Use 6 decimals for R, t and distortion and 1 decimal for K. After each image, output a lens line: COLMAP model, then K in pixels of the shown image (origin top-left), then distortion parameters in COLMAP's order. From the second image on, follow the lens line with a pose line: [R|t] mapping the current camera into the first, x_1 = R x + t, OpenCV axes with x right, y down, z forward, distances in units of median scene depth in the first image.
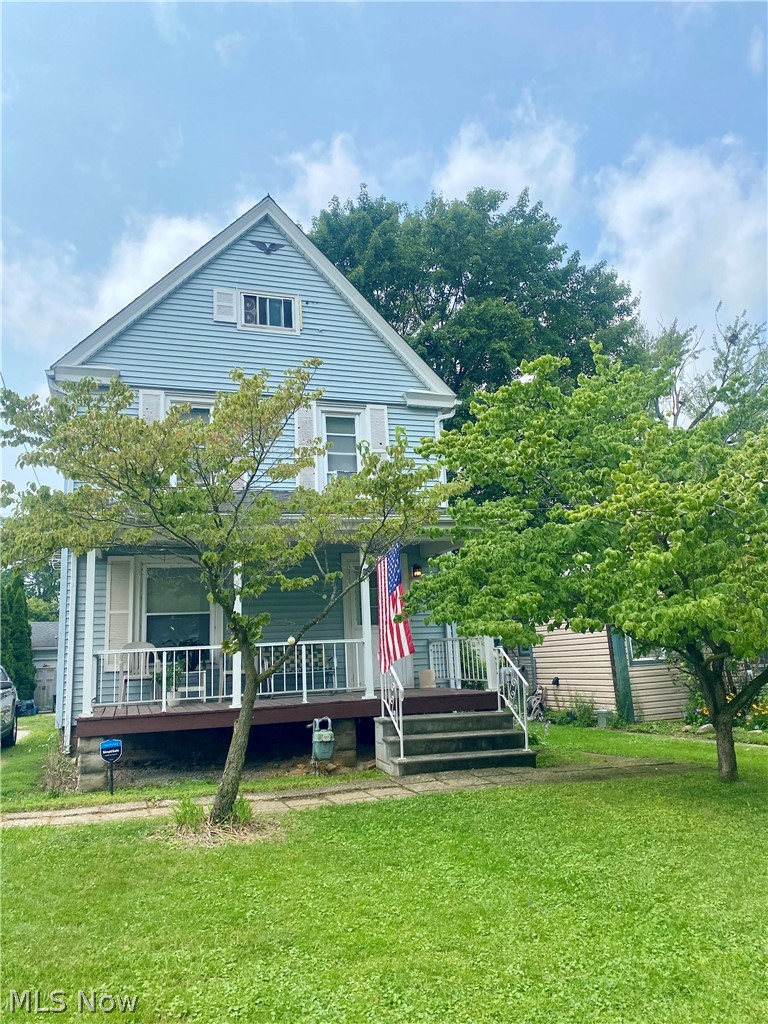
lens RADIAL K [[784.2, 0, 383.2], [0, 784.2, 511.3], [0, 0, 1]] dist [0.030466, 0.001226]
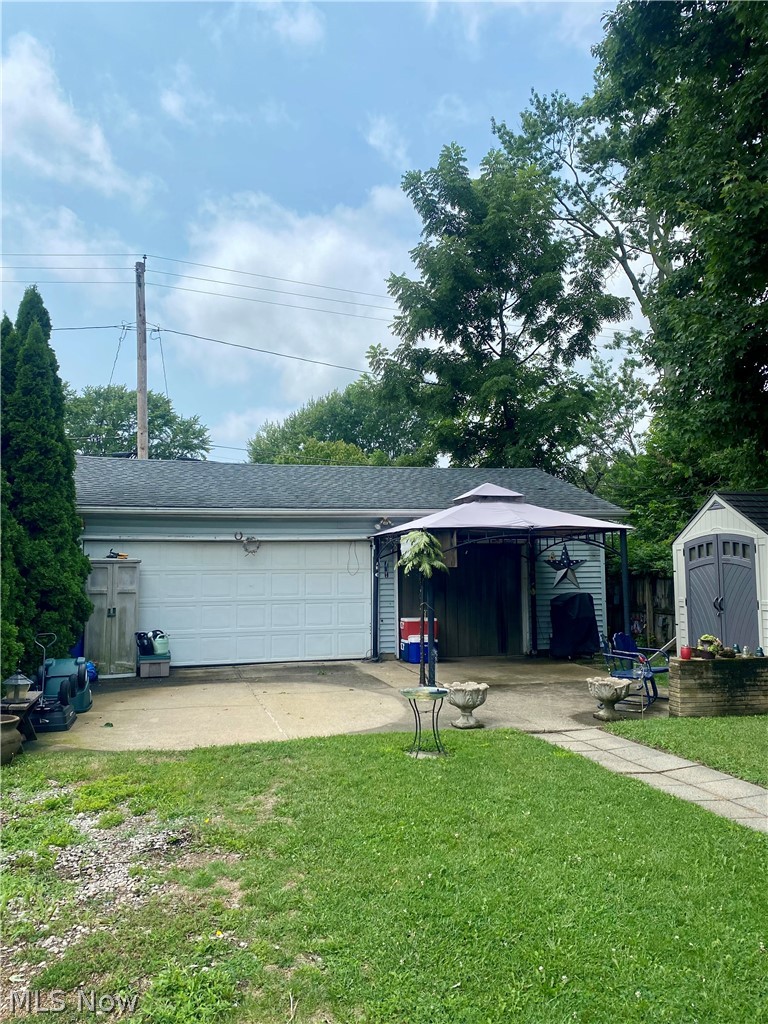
lens RADIAL K [[784.2, 0, 384.2], [0, 784.2, 512.1], [0, 0, 1]] dist [0.030466, 0.001226]
pose [[0.998119, 0.030546, -0.053163, -0.292333], [-0.024057, 0.992641, 0.118678, 0.133366], [0.056397, -0.117176, 0.991509, 0.666299]]
